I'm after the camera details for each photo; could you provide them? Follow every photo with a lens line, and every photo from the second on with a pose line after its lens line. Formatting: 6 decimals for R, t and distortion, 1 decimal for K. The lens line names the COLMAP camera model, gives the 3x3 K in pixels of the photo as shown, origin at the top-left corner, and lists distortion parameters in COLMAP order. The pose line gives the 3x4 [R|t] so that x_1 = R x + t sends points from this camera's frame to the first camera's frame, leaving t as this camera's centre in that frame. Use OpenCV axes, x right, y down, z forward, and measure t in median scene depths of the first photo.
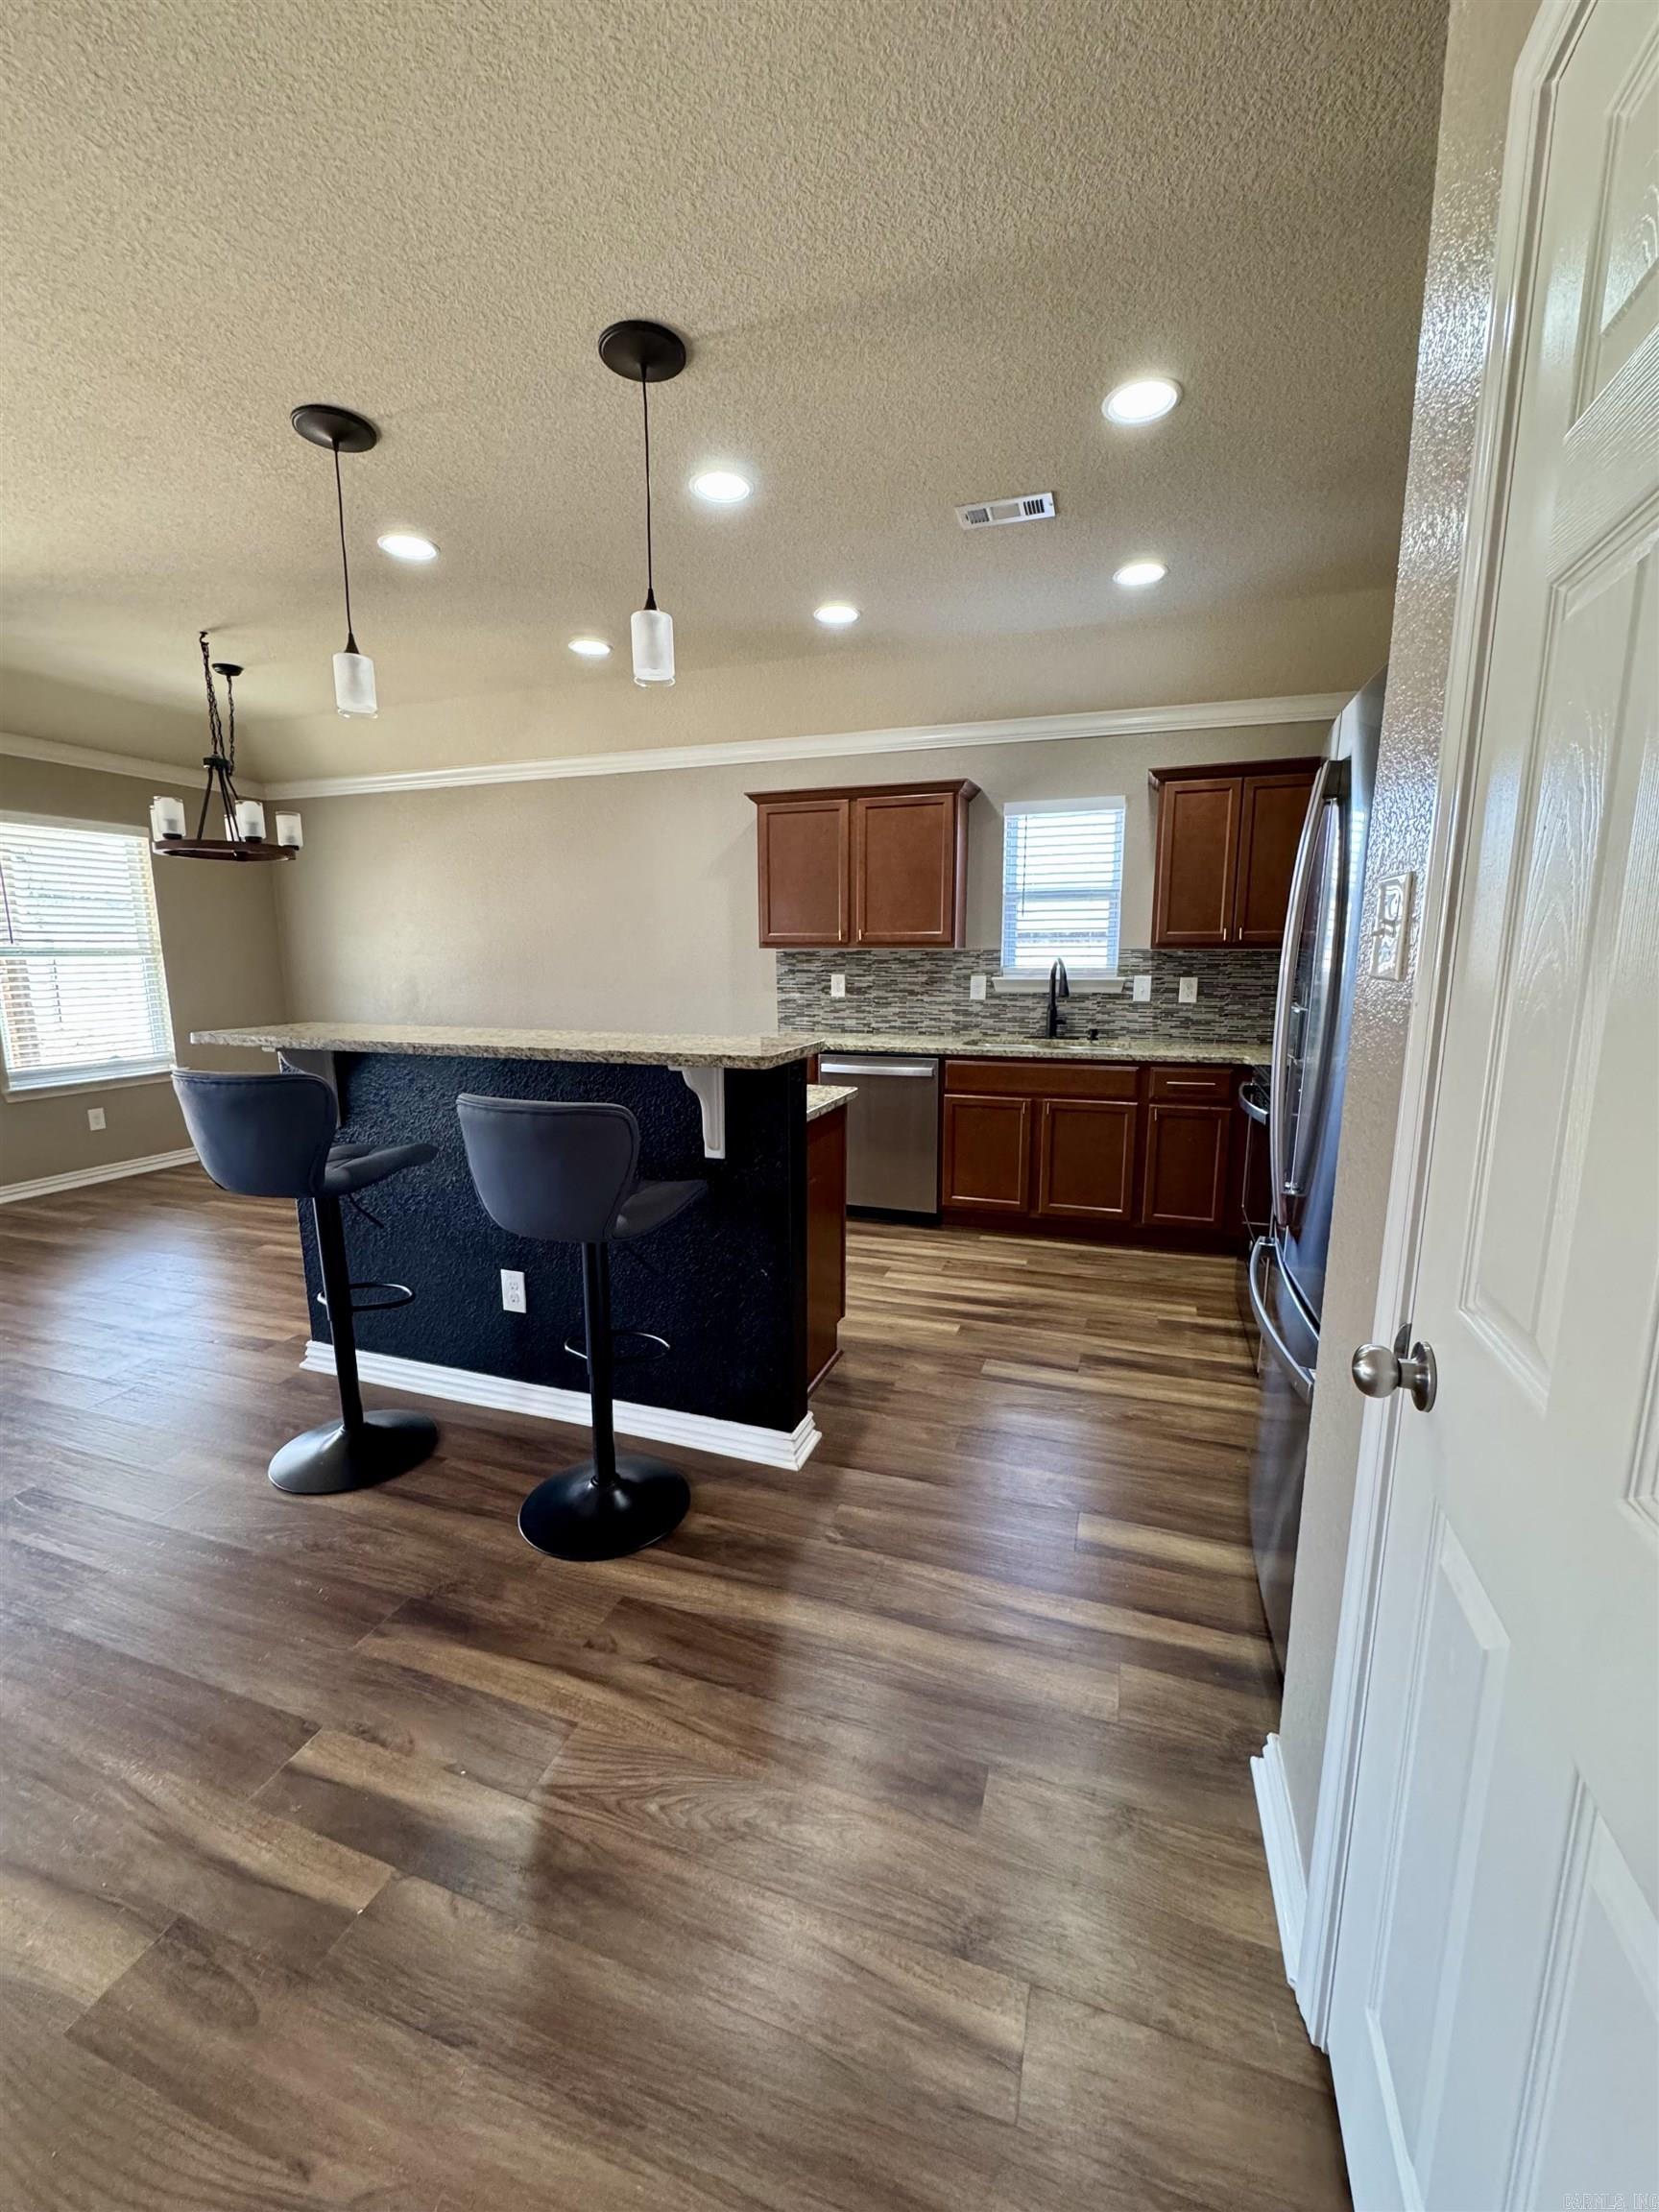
lens RADIAL K [[879.4, 0, 819.8], [0, 879.4, 1106.4], [0, 0, 1]] dist [-0.003375, 0.000544]
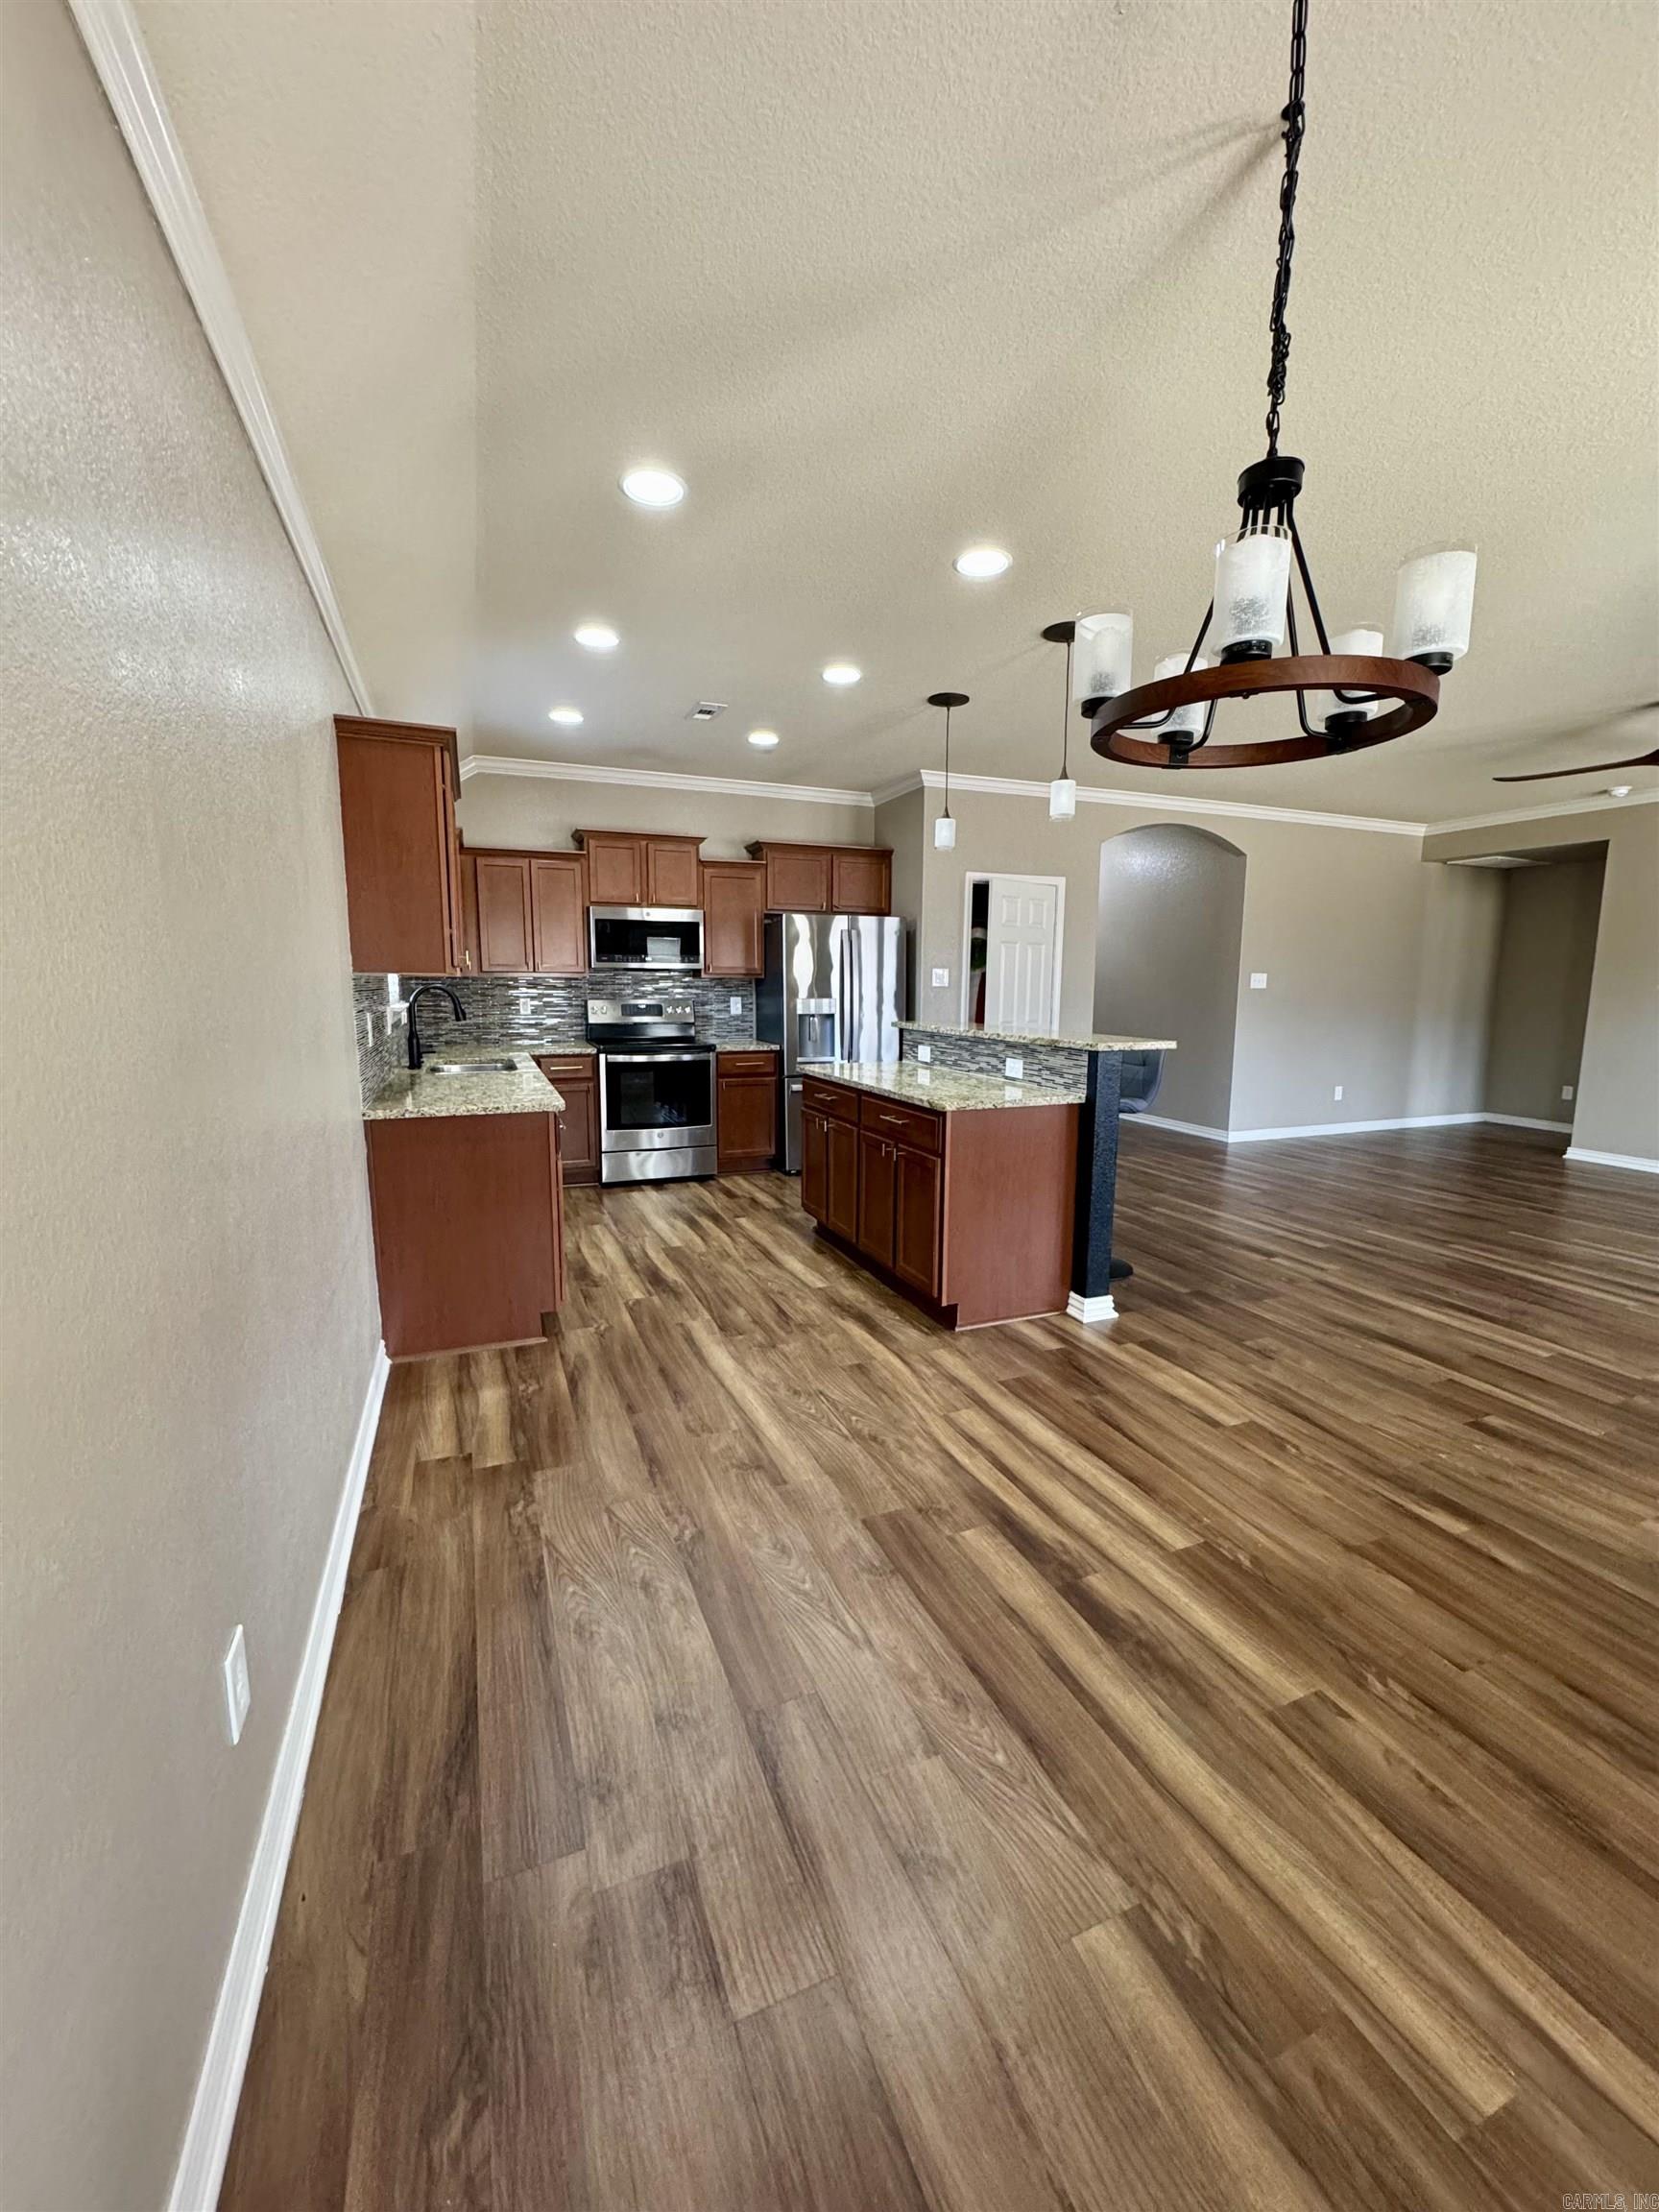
lens RADIAL K [[879.4, 0, 821.7], [0, 879.4, 1103.5], [0, 0, 1]] dist [-0.003375, 0.000544]
pose [[-0.661920, -0.107980, 0.741756, -0.959641], [0.123605, 0.960299, 0.250094, -0.283880], [-0.739313, 0.257227, -0.622294, 1.606867]]
